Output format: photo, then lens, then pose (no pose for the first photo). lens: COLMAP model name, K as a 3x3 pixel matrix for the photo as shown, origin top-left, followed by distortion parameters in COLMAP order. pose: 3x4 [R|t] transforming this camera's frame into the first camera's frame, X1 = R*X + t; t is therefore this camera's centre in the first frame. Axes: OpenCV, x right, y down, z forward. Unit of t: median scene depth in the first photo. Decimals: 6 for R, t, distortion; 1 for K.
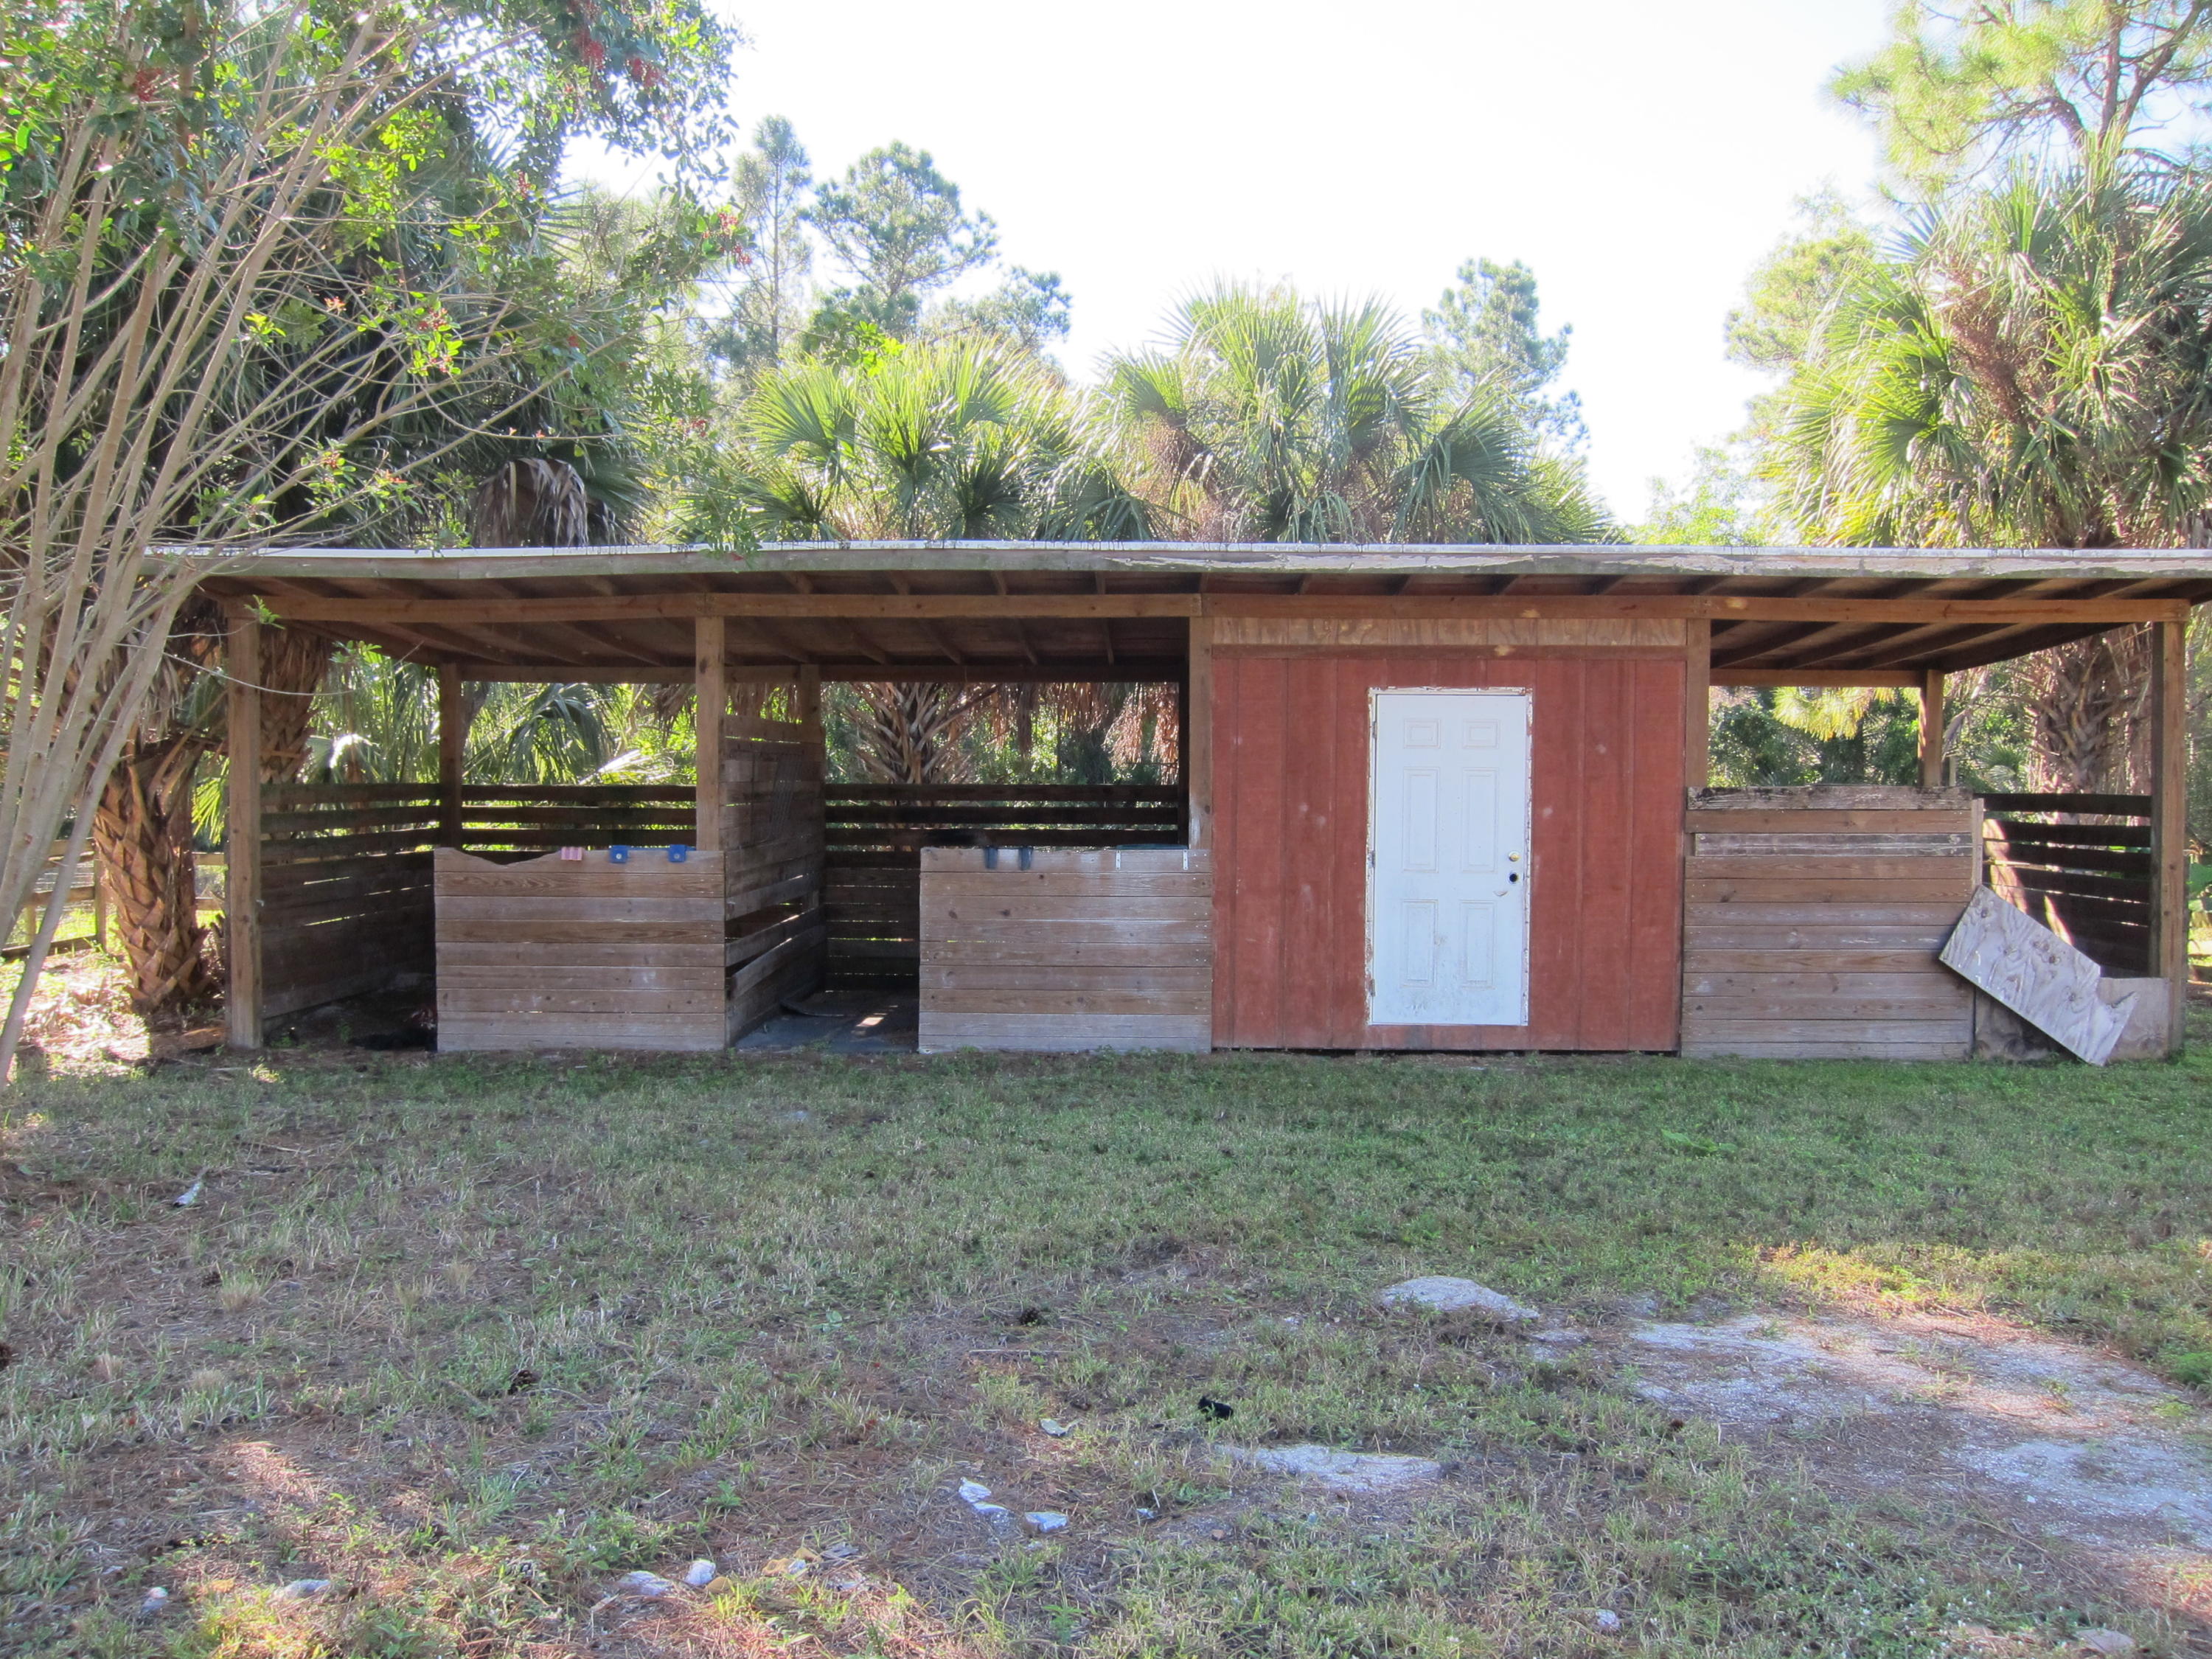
lens RADIAL K [[1848.9, 0, 1106.4], [0, 1848.9, 829.9], [0, 0, 1]] dist [-0.059183, 0.015447]
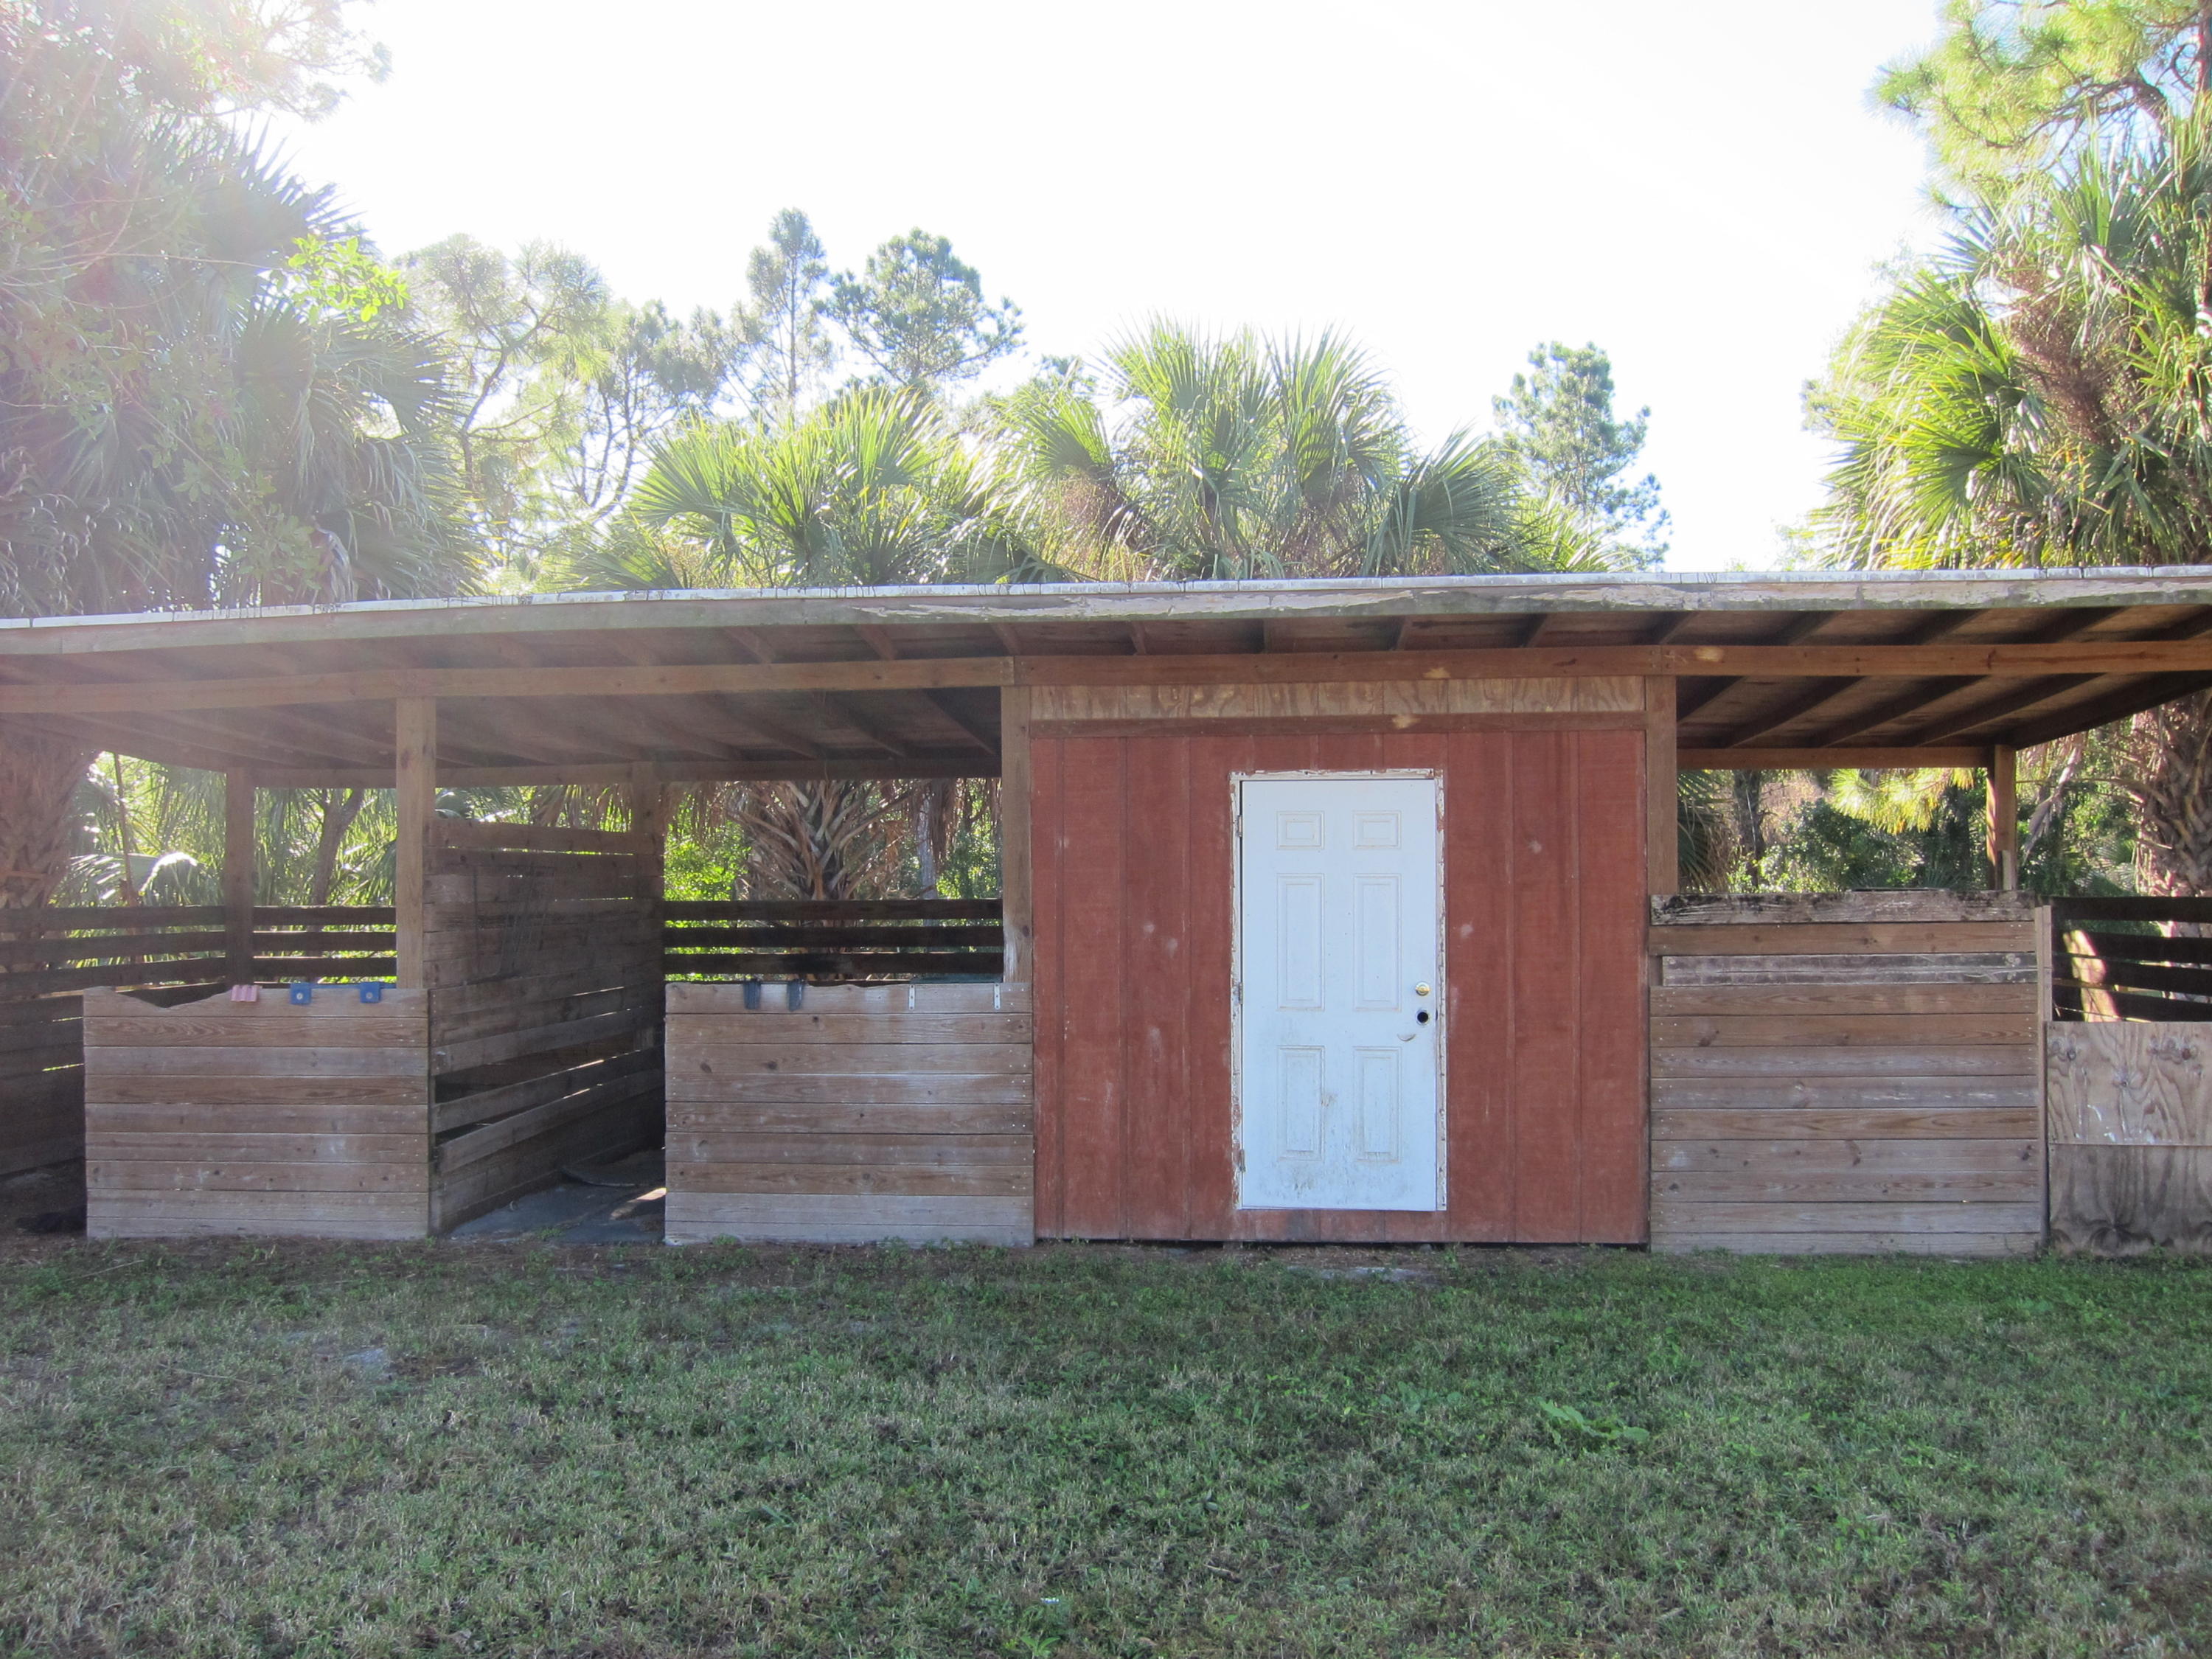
lens RADIAL K [[1848.9, 0, 1103.0], [0, 1848.9, 828.7], [0, 0, 1]] dist [-0.059183, 0.015447]
pose [[0.997885, -0.013516, -0.063591, 0.135110], [0.009649, 0.998107, -0.060733, -0.006510], [0.064291, 0.059991, 0.996126, 0.218132]]
